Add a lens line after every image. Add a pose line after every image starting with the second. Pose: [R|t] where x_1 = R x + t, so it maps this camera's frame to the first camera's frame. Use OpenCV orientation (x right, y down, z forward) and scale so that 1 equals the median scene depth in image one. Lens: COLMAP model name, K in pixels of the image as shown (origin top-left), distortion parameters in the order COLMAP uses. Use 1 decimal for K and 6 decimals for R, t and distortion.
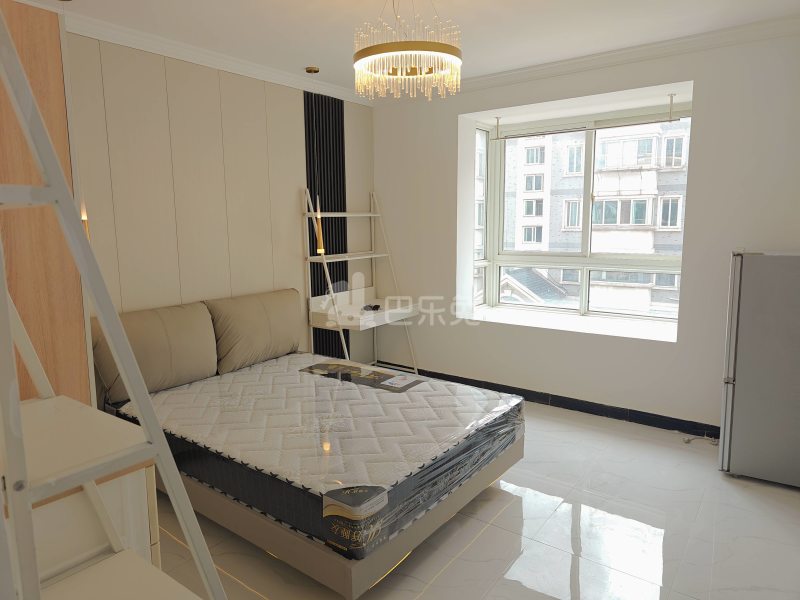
lens RADIAL K [[544.1, 0, 400.0], [0, 544.1, 300.0], [0, 0, 1]] dist [0.004530, 0.002558]
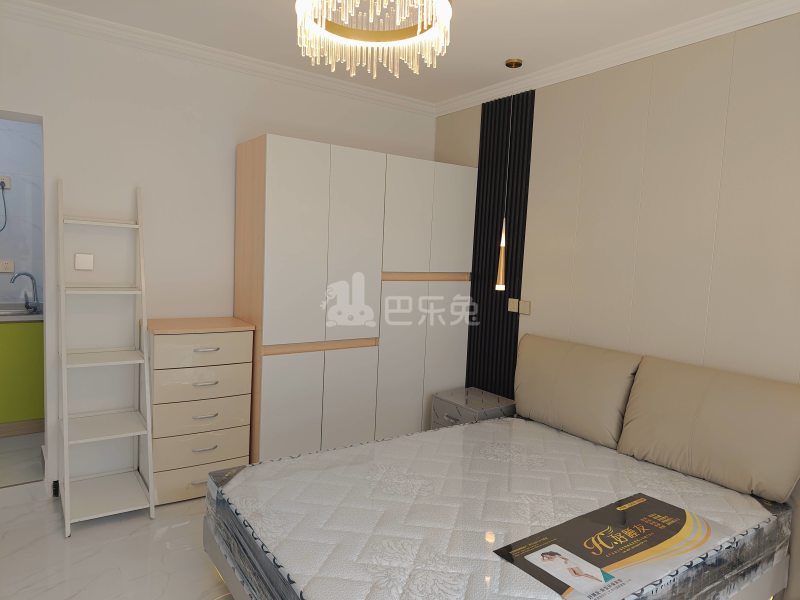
lens RADIAL K [[544.1, 0, 400.0], [0, 544.1, 300.0], [0, 0, 1]] dist [0.004530, 0.002558]
pose [[-0.322567, 0.108832, -0.940269, 0.532346], [-0.137853, 0.977375, 0.160418, -0.173509], [0.936454, 0.181364, -0.300267, 0.958788]]
